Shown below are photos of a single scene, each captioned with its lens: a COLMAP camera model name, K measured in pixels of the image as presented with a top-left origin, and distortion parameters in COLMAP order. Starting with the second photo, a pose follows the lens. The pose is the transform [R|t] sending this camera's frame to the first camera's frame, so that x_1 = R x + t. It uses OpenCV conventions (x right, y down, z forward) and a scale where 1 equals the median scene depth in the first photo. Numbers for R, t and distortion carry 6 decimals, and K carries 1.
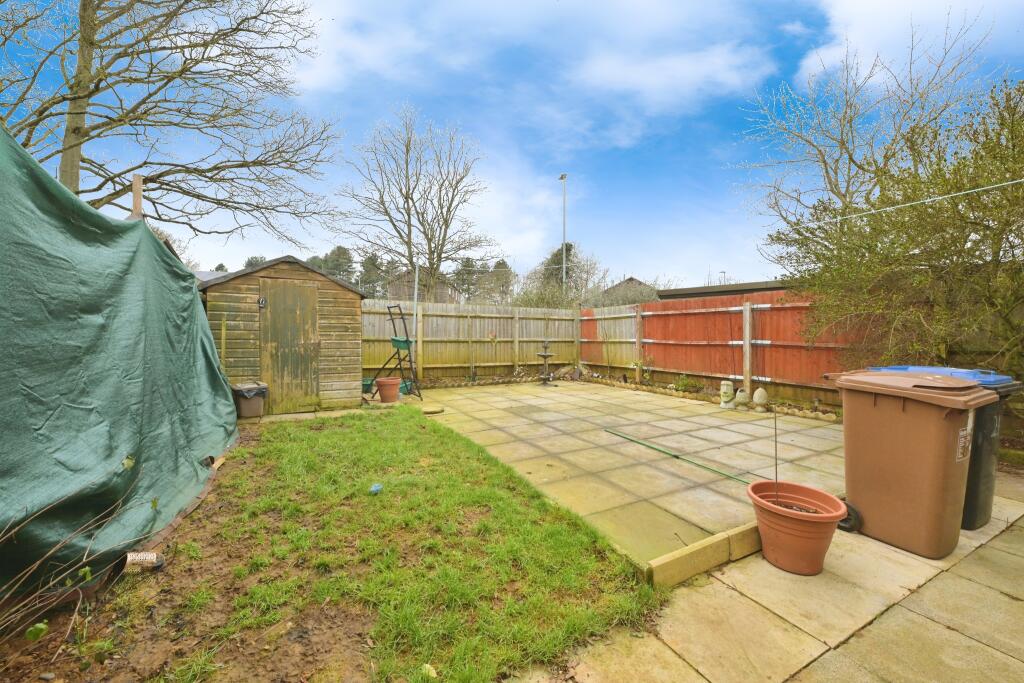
lens RADIAL K [[411.8, 0, 512.6], [0, 411.8, 324.7], [0, 0, 1]] dist [0.000582, 0.000033]
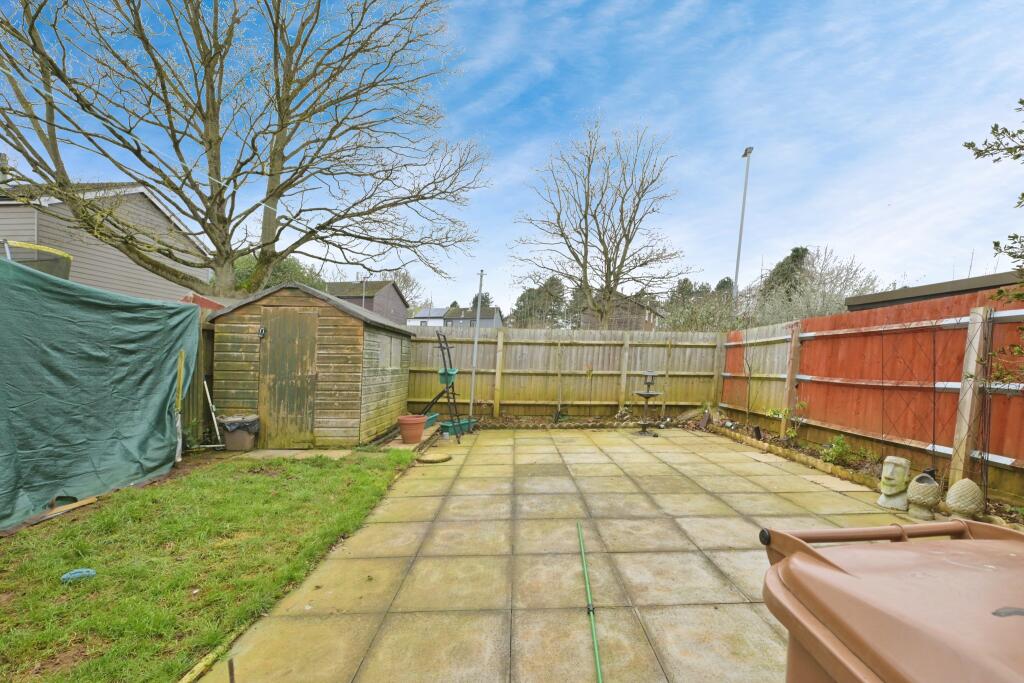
lens RADIAL K [[435.4, 0, 513.3], [0, 435.4, 393.4], [0, 0, 1]] dist [-0.000214, -0.000114]
pose [[0.903141, 0.032746, -0.428094, 0.205968], [0.006246, 0.995979, 0.089364, 0.000193], [0.429299, -0.083382, 0.899305, 0.188218]]
